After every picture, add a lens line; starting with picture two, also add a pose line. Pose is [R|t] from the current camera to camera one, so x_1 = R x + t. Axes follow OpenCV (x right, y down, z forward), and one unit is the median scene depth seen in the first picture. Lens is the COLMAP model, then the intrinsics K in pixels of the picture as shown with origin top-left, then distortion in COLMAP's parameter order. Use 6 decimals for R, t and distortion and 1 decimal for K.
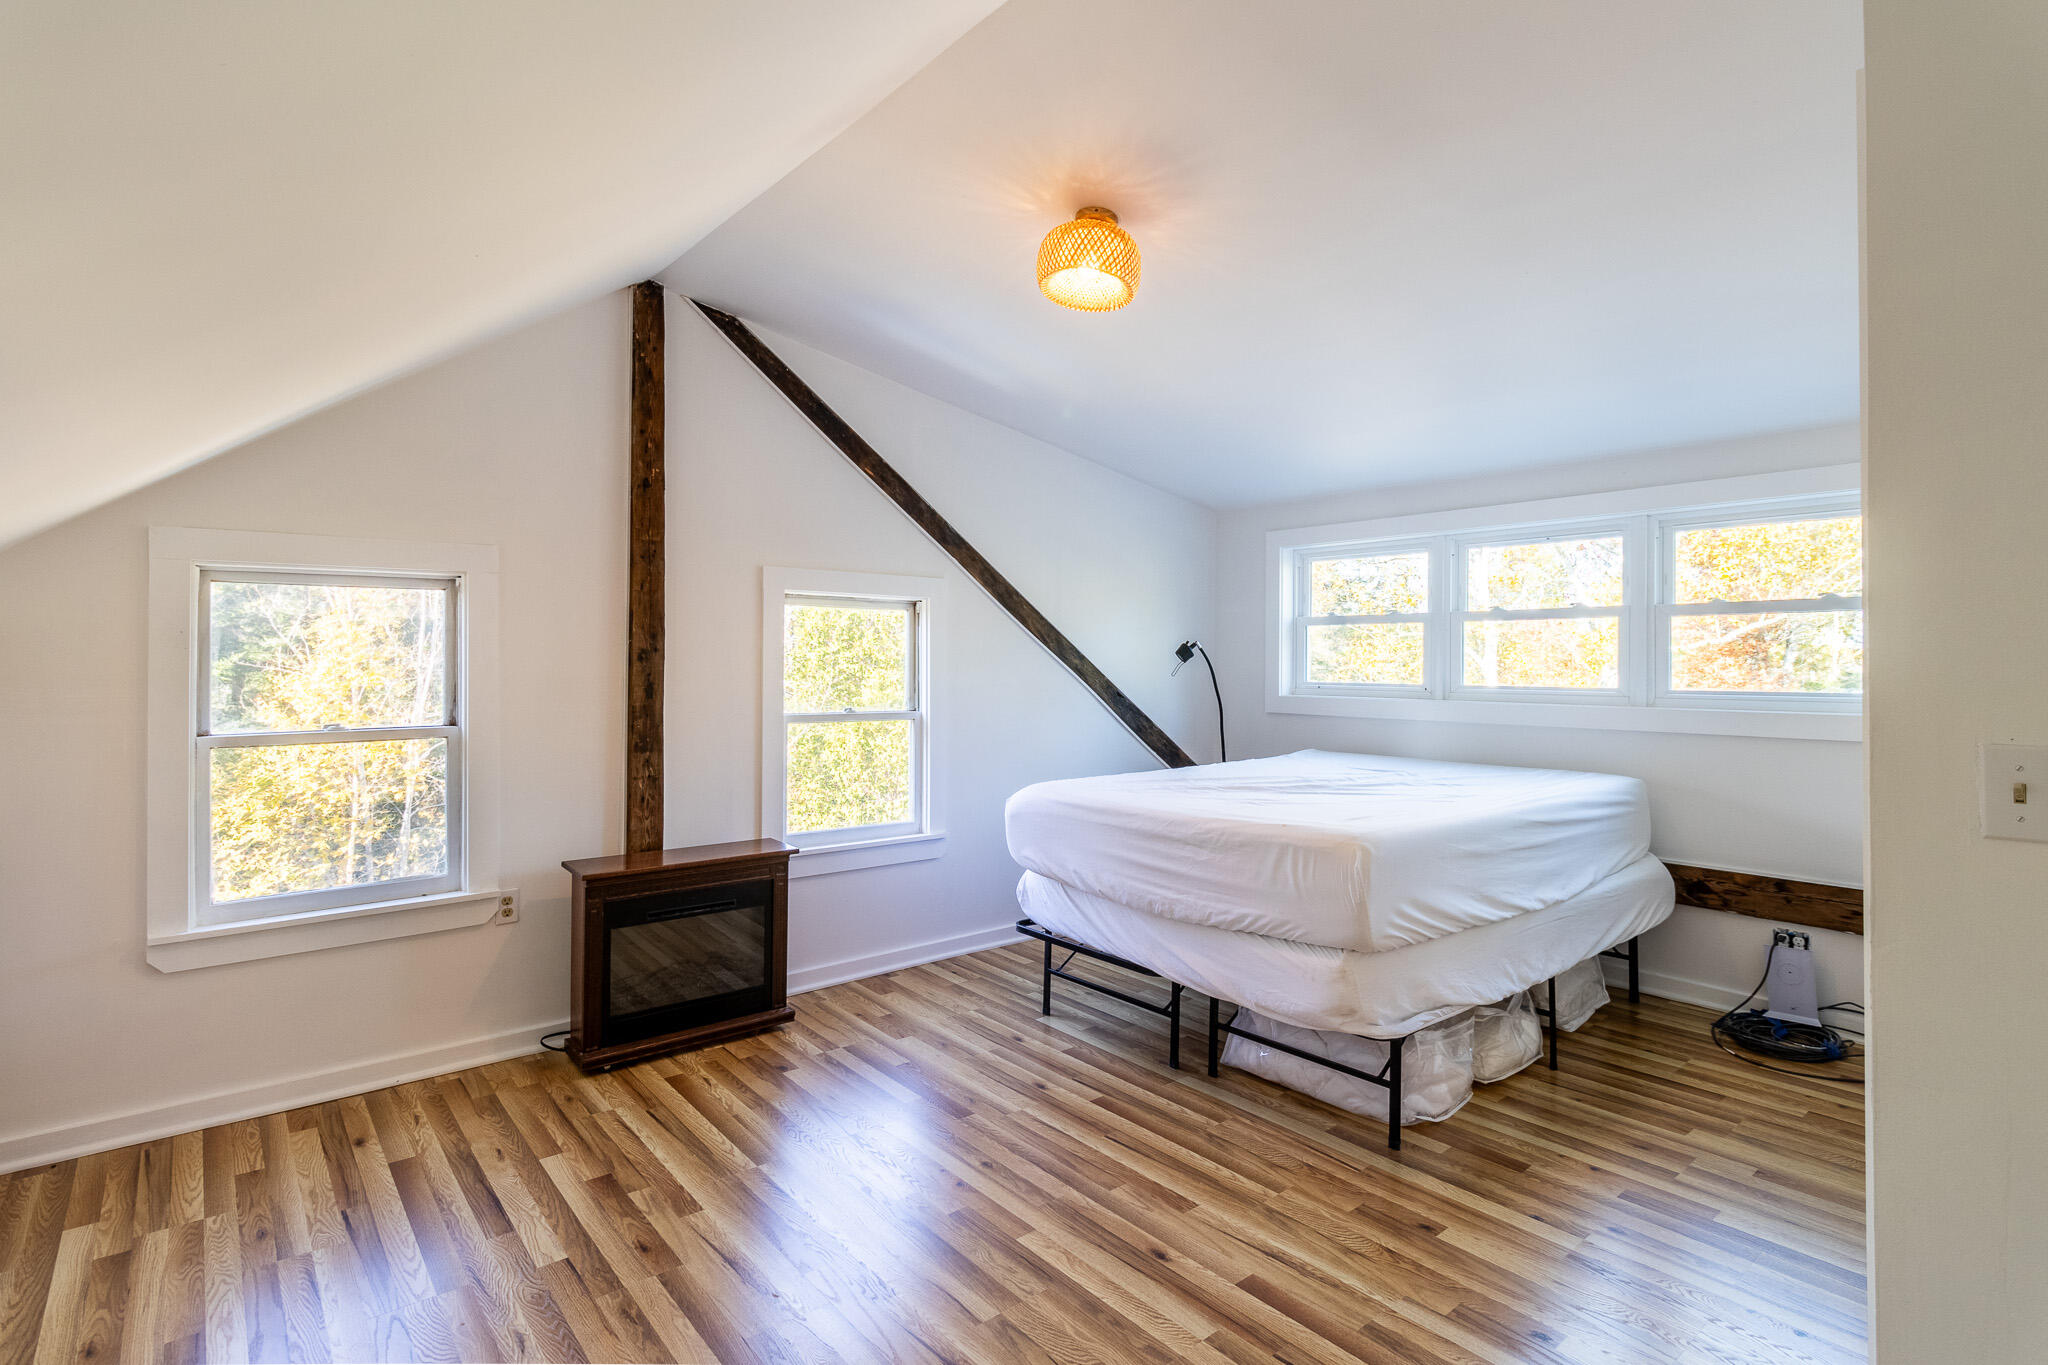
lens RADIAL K [[1013.7, 0, 1022.0], [0, 1013.7, 646.5], [0, 0, 1]] dist [-0.000499, -0.001489]
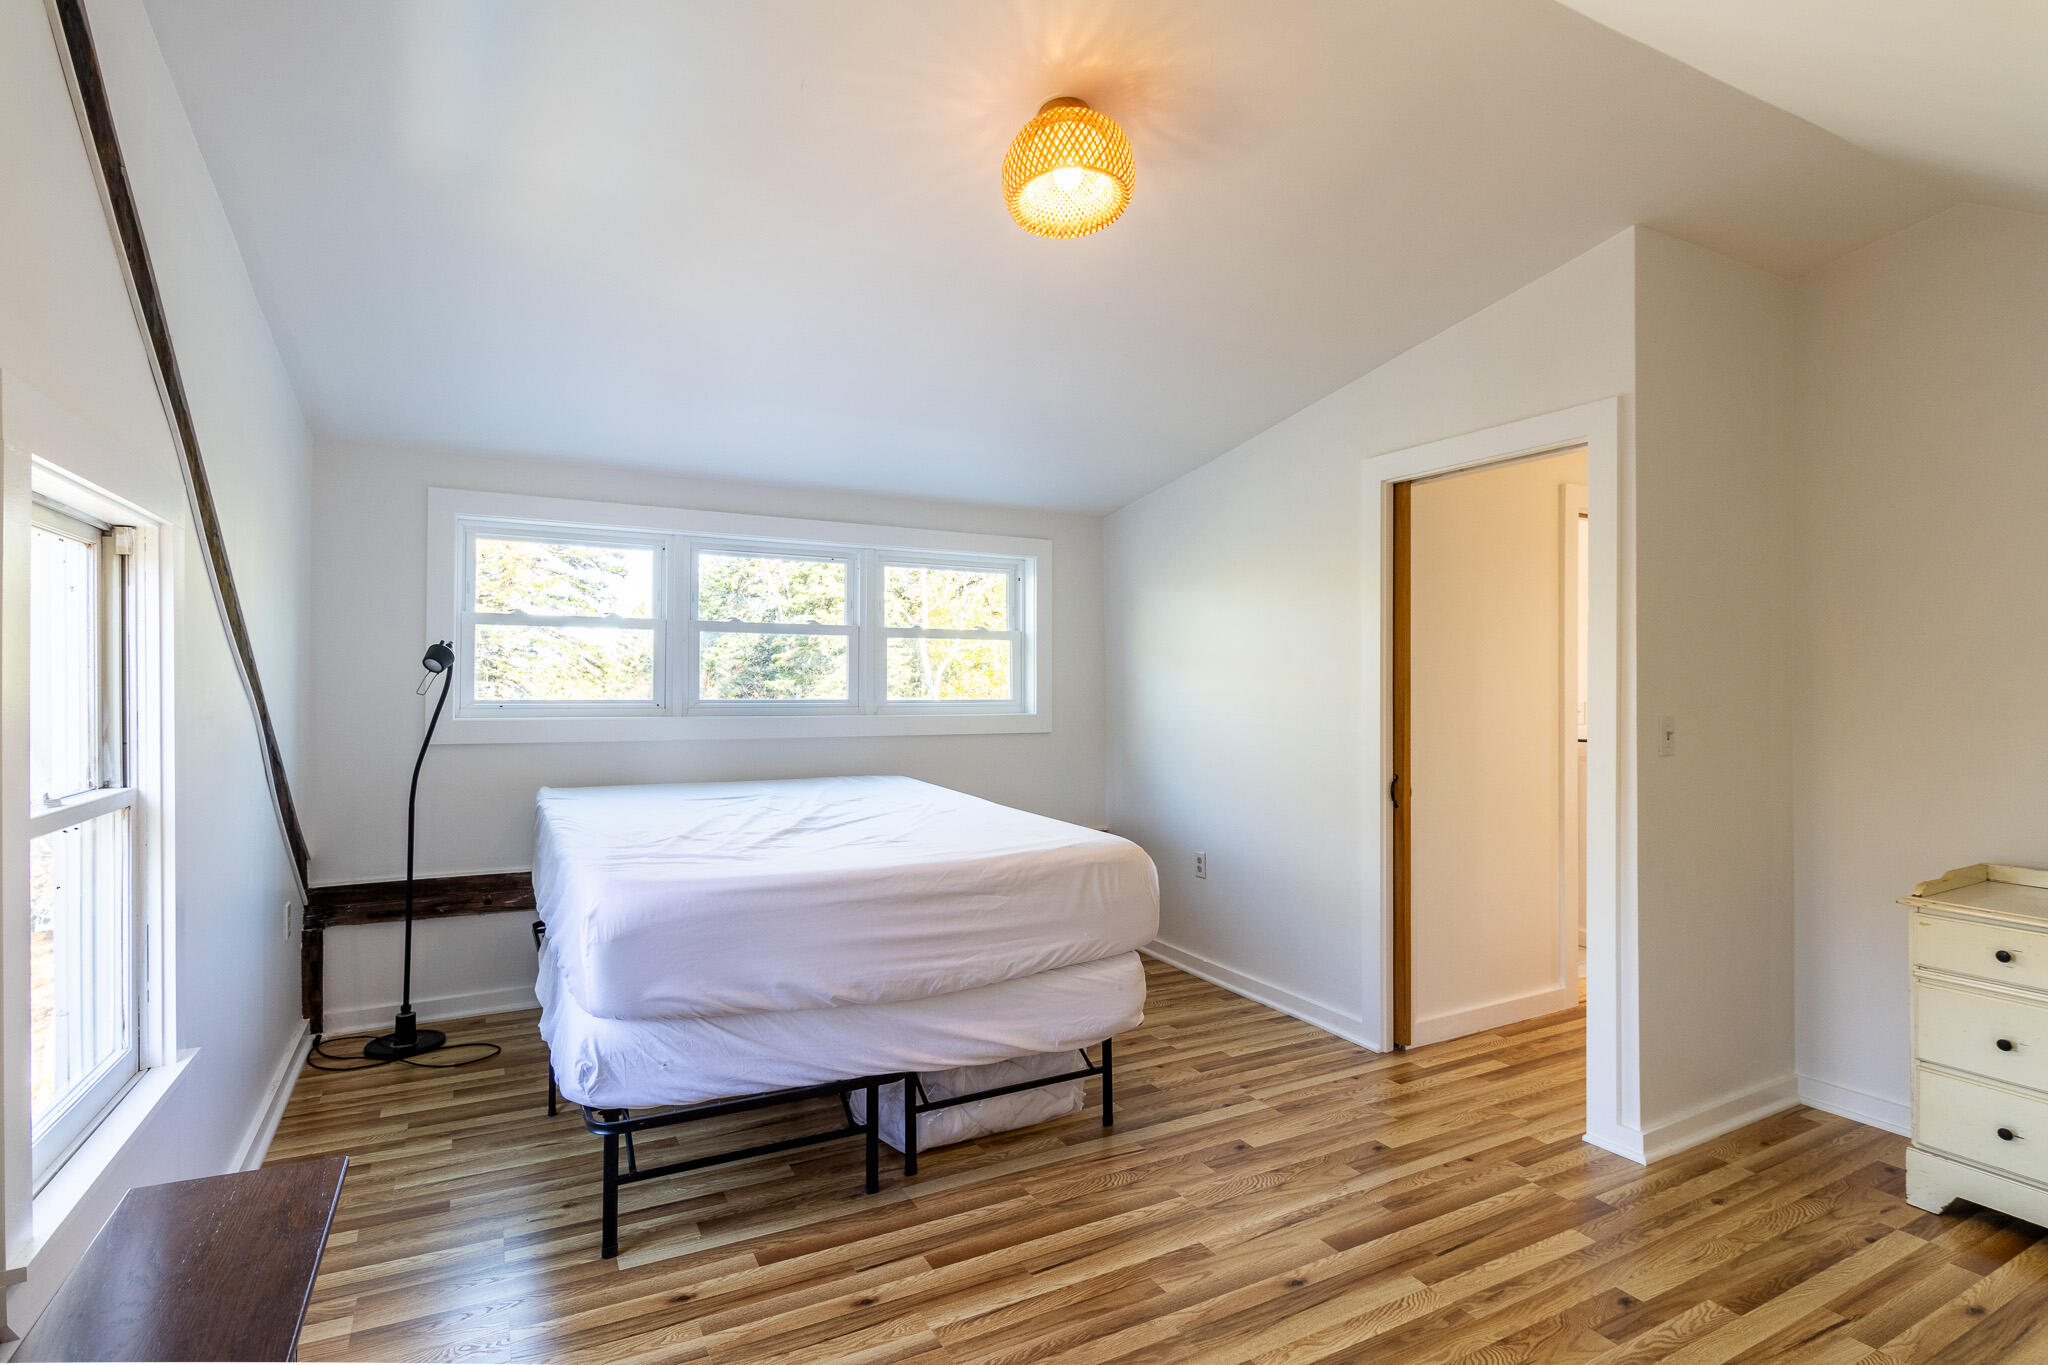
lens RADIAL K [[1033.2, 0, 1020.5], [0, 1033.2, 665.5], [0, 0, 1]] dist [0.003730, 0.001249]
pose [[0.179554, 0.012494, 0.983669, -0.648113], [-0.024983, 0.999655, -0.008137, 0.010778], [-0.983431, -0.023114, 0.179804, 0.780875]]
